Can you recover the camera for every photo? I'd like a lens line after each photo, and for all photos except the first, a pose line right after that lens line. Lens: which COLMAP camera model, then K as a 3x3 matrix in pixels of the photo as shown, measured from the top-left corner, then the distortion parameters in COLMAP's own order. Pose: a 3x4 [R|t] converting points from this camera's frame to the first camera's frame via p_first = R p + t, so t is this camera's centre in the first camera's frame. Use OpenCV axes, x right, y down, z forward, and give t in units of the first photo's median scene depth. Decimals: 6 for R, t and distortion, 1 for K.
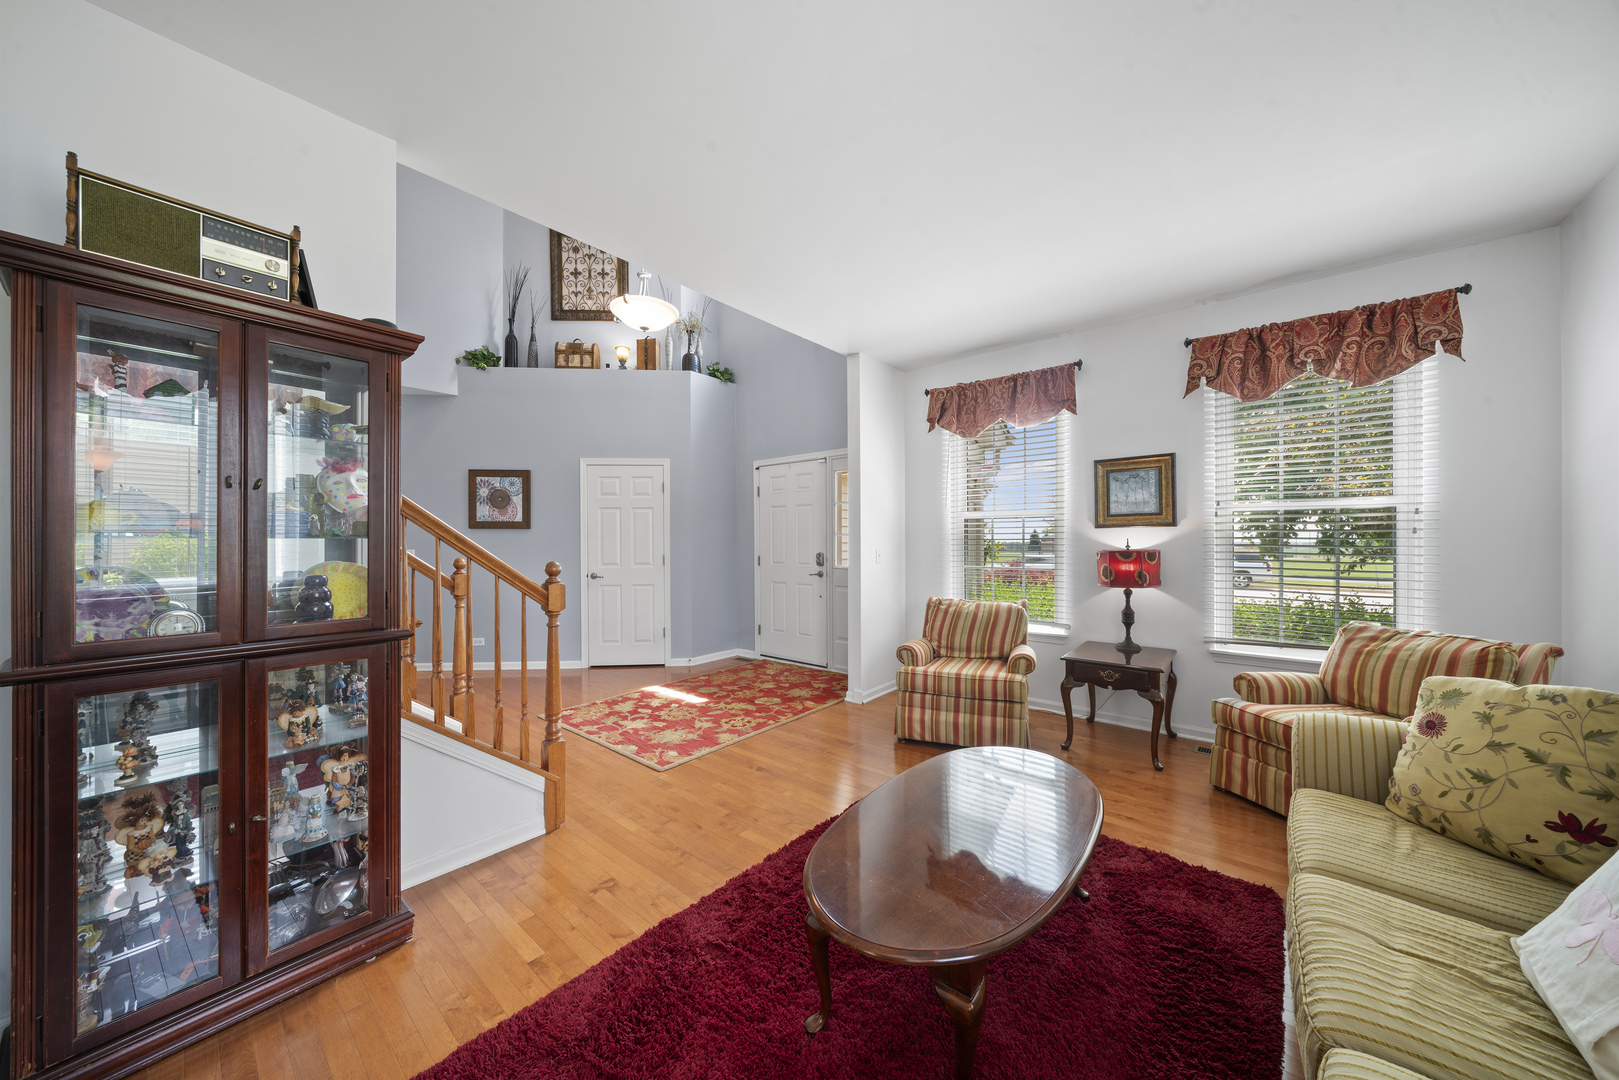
lens RADIAL K [[547.3, 0, 806.4], [0, 547.3, 541.3], [0, 0, 1]] dist [-0.005945, -0.000428]
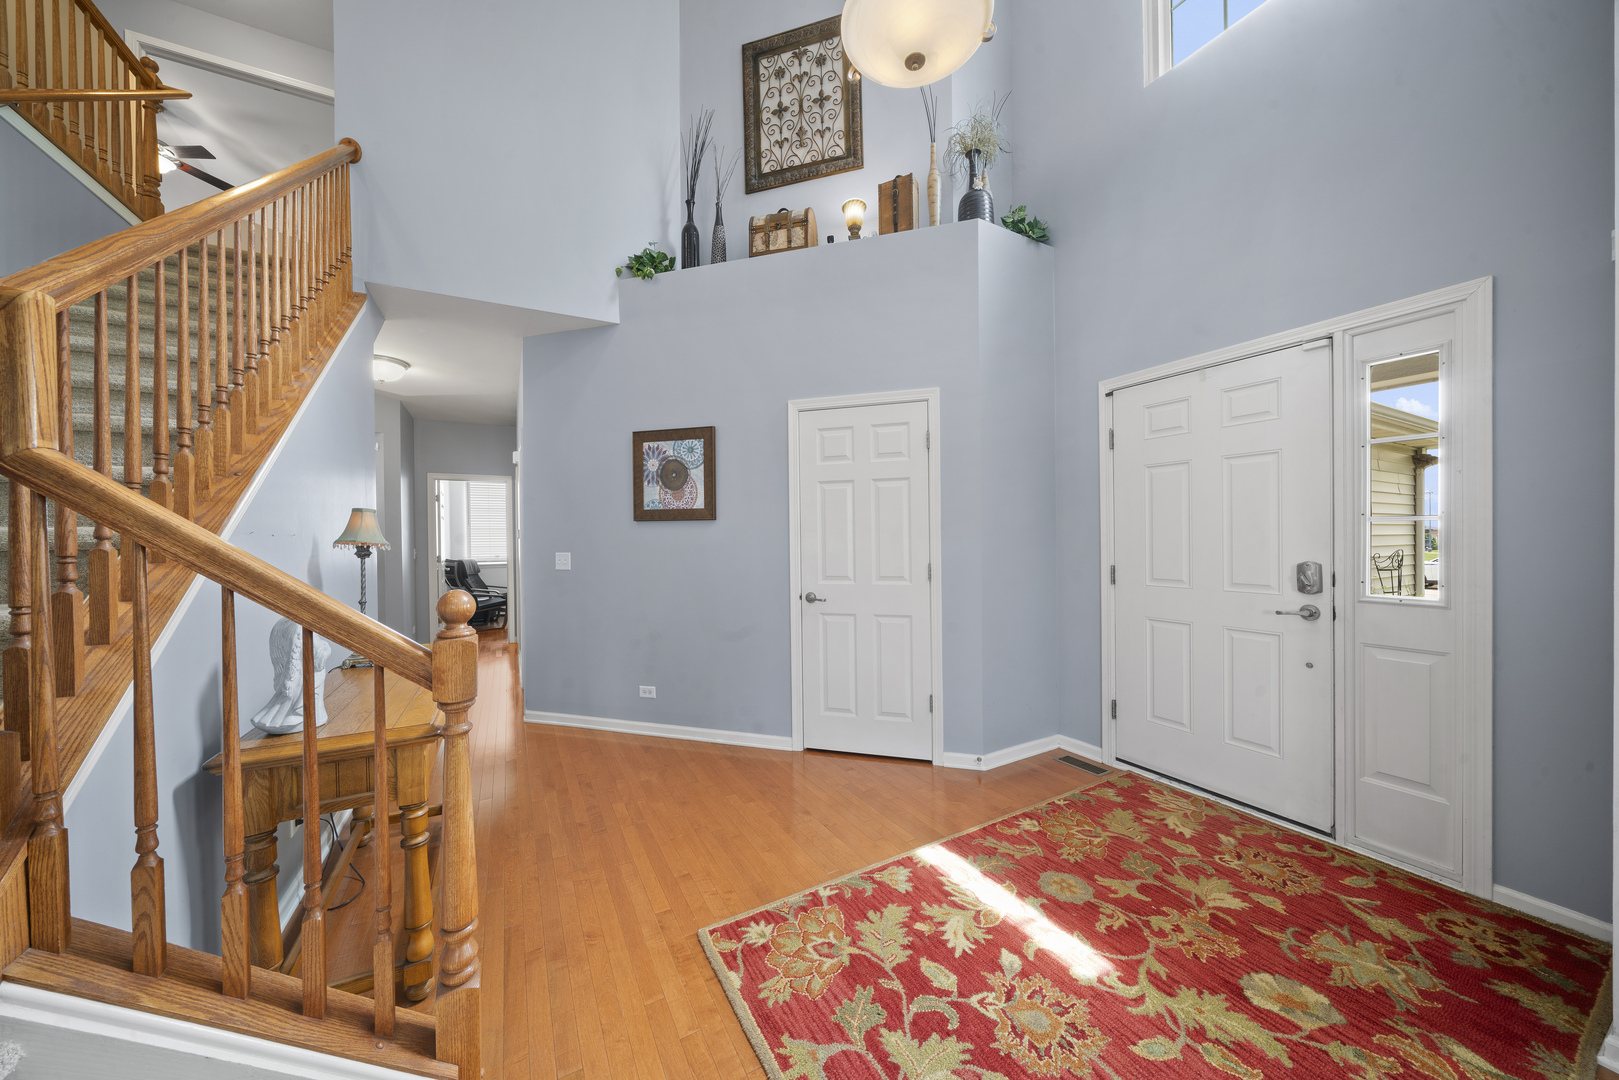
lens RADIAL K [[547.3, 0, 805.6], [0, 547.3, 541.8], [0, 0, 1]] dist [-0.005945, -0.000428]
pose [[0.930600, -0.004454, -0.366011, -0.176513], [0.006390, 0.999971, 0.004077, 0.000513], [0.365982, -0.006132, 0.930602, 0.445880]]
